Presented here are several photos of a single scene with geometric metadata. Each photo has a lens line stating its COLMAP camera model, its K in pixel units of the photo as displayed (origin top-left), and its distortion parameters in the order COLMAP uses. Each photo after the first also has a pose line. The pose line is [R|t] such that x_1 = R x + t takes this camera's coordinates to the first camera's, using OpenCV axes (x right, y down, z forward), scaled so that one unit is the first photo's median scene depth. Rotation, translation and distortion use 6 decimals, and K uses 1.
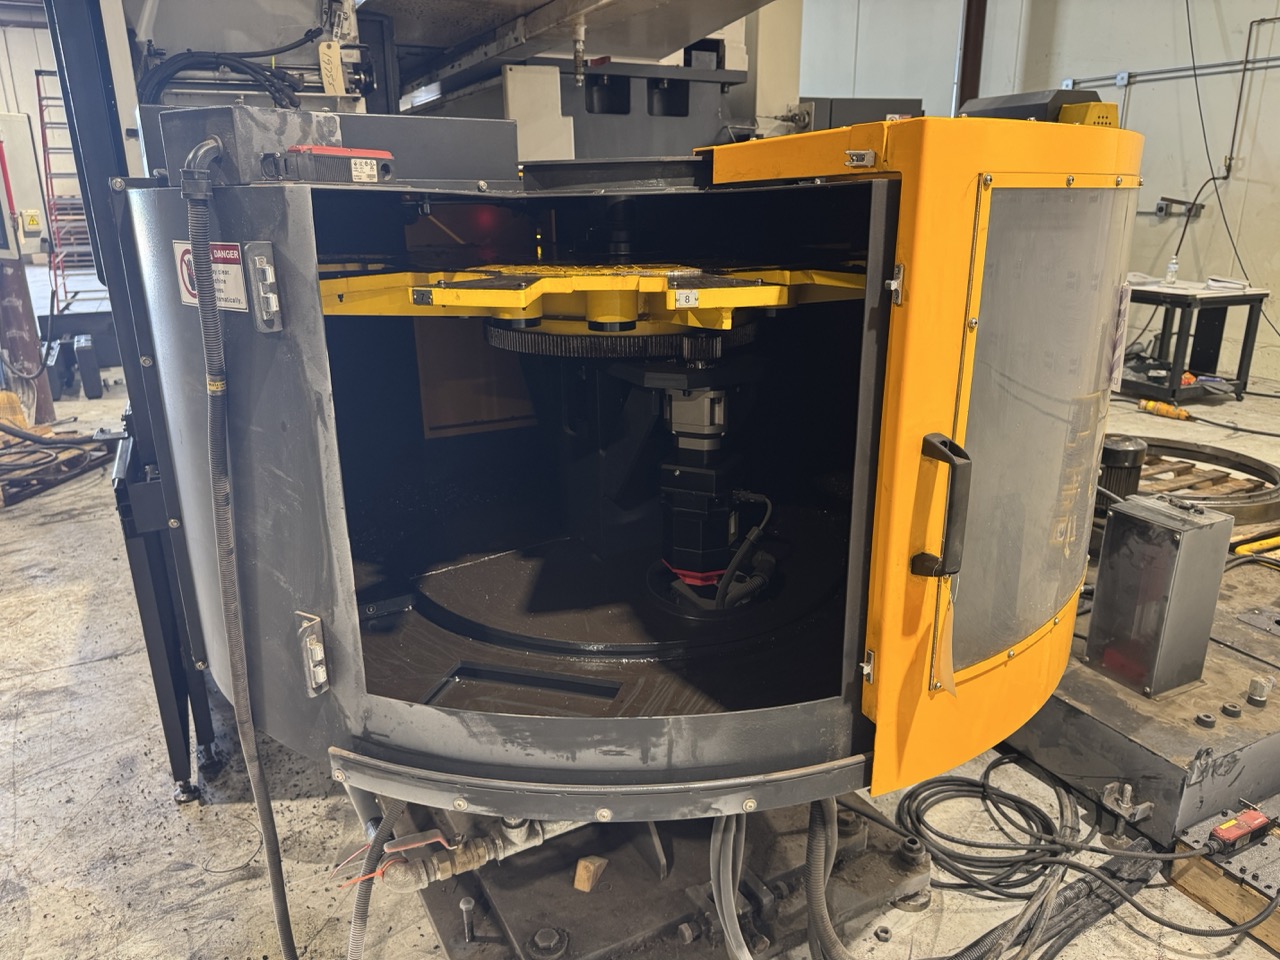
lens RADIAL K [[912.4, 0, 641.7], [0, 912.4, 487.2], [0, 0, 1]] dist [0.058856, -0.075003]
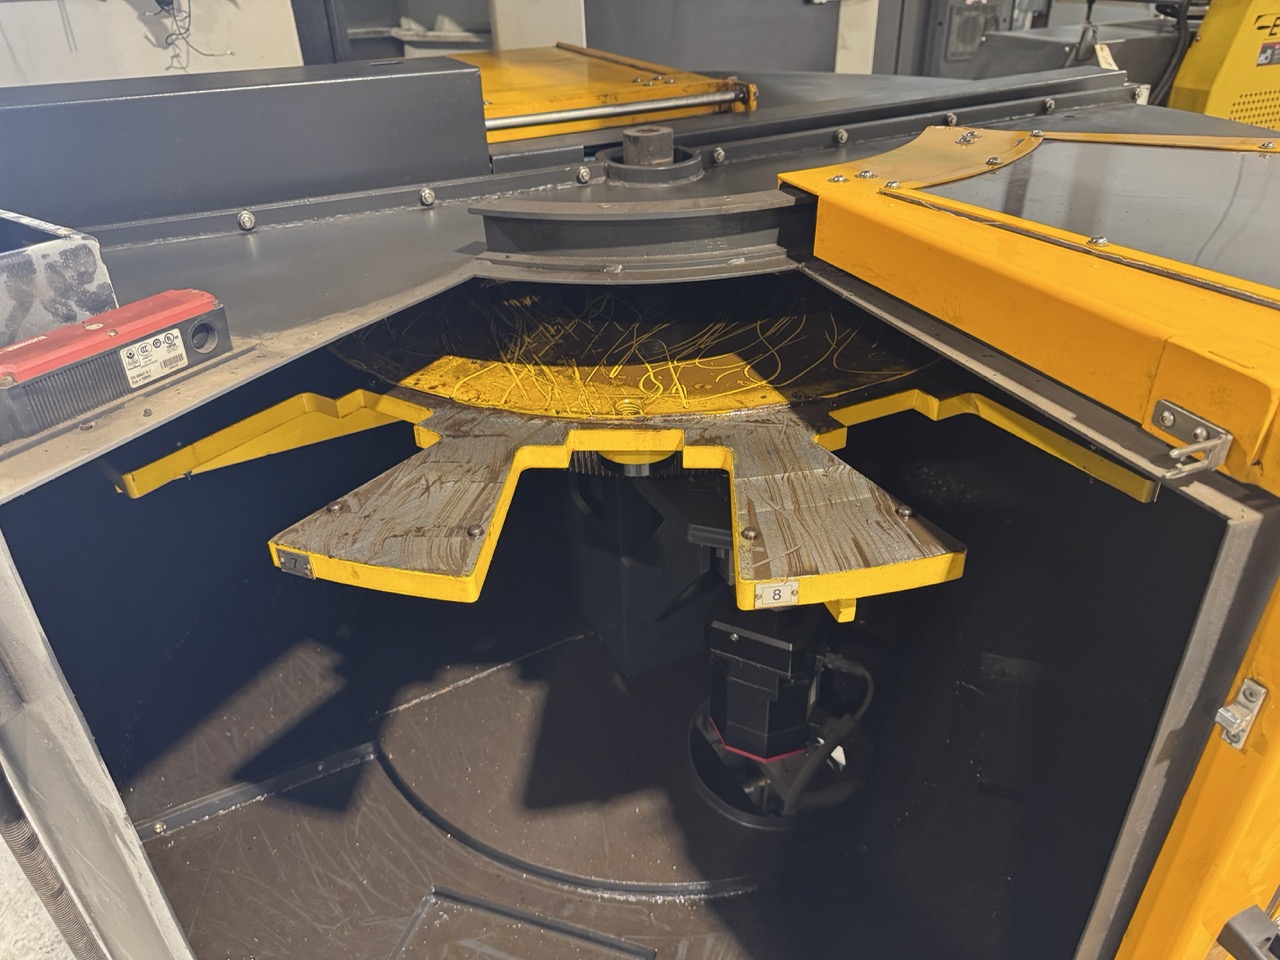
lens RADIAL K [[912.4, 0, 634.9], [0, 912.4, 482.2], [0, 0, 1]] dist [0.058856, -0.075003]
pose [[0.999199, 0.000966, -0.040018, -0.009742], [0.008927, 0.969153, 0.246298, -0.326506], [0.039021, -0.246458, 0.968368, 0.401849]]
